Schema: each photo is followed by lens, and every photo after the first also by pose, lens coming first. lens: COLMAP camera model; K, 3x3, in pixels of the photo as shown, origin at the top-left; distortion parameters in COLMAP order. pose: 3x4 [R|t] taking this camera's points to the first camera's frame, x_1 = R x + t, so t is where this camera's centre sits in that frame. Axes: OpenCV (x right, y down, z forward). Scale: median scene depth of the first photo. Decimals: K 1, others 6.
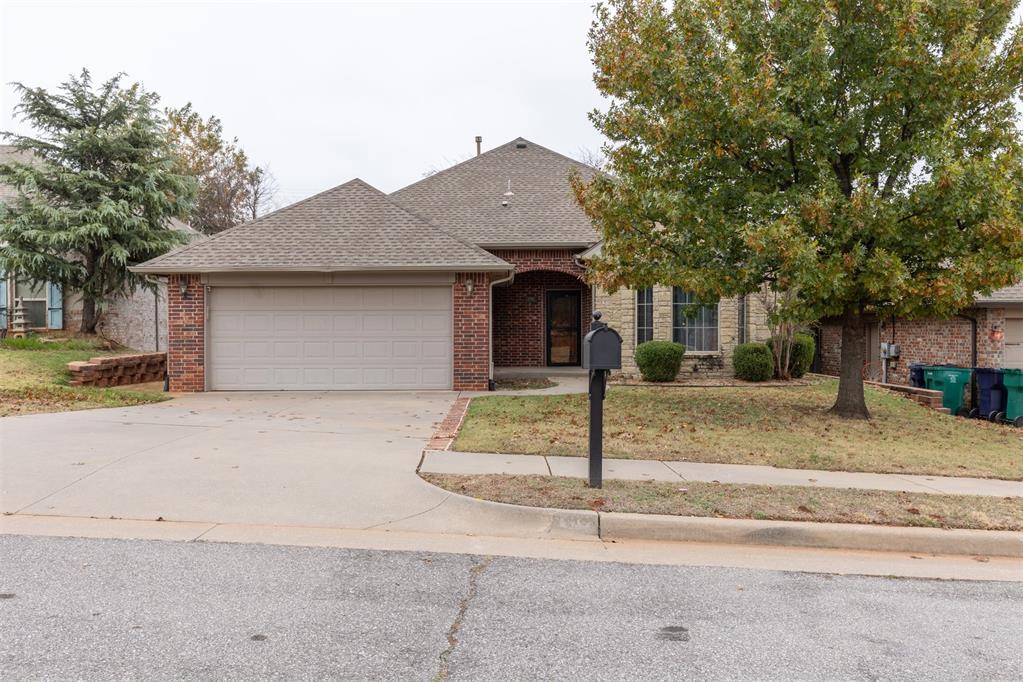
lens RADIAL K [[788.0, 0, 521.5], [0, 788.0, 318.4], [0, 0, 1]] dist [-0.034426, 0.014152]
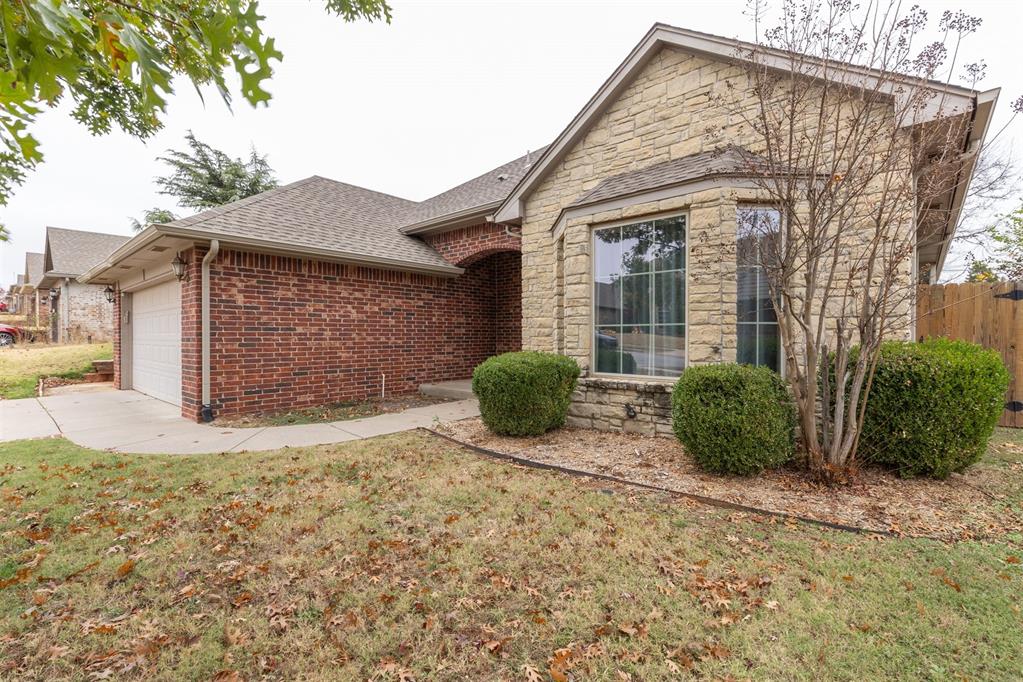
lens RADIAL K [[457.9, 0, 503.6], [0, 457.9, 337.4], [0, 0, 1]] dist [0.012026, 0.001431]
pose [[0.737305, 0.003311, -0.675552, 0.329442], [0.010294, 0.999817, 0.016136, 0.013139], [0.675481, -0.018851, 0.737136, 0.704387]]
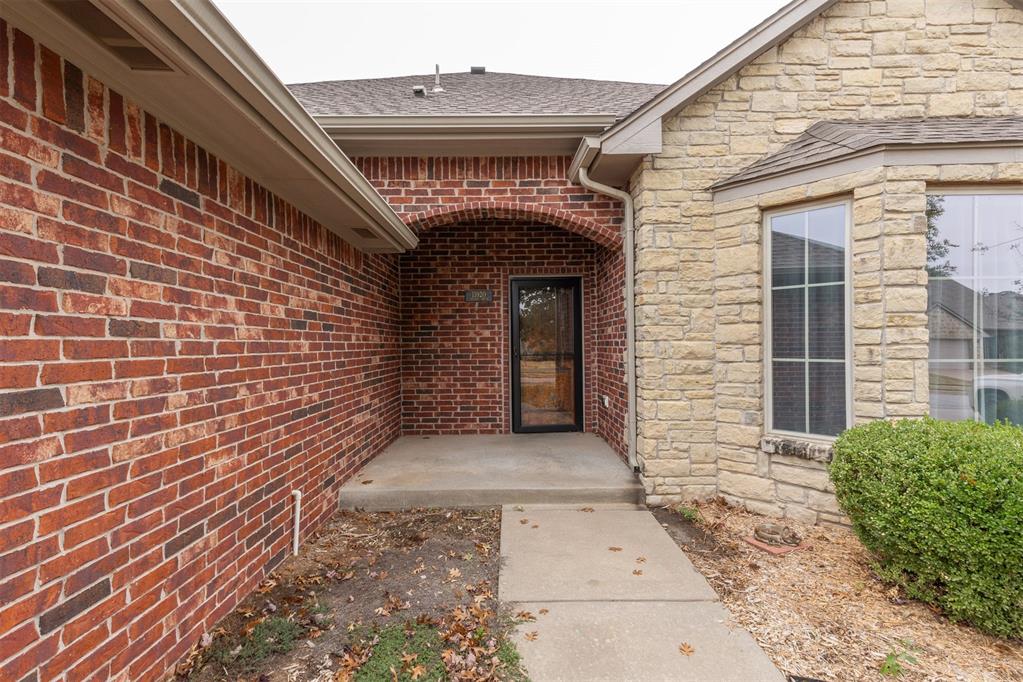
lens RADIAL K [[457.9, 0, 515.2], [0, 457.9, 344.8], [0, 0, 1]] dist [0.012026, 0.001431]
pose [[0.999940, -0.007902, -0.007542, 0.039853], [0.008017, 0.999850, 0.015341, 0.001799], [0.007420, -0.015401, 0.999854, 0.785474]]
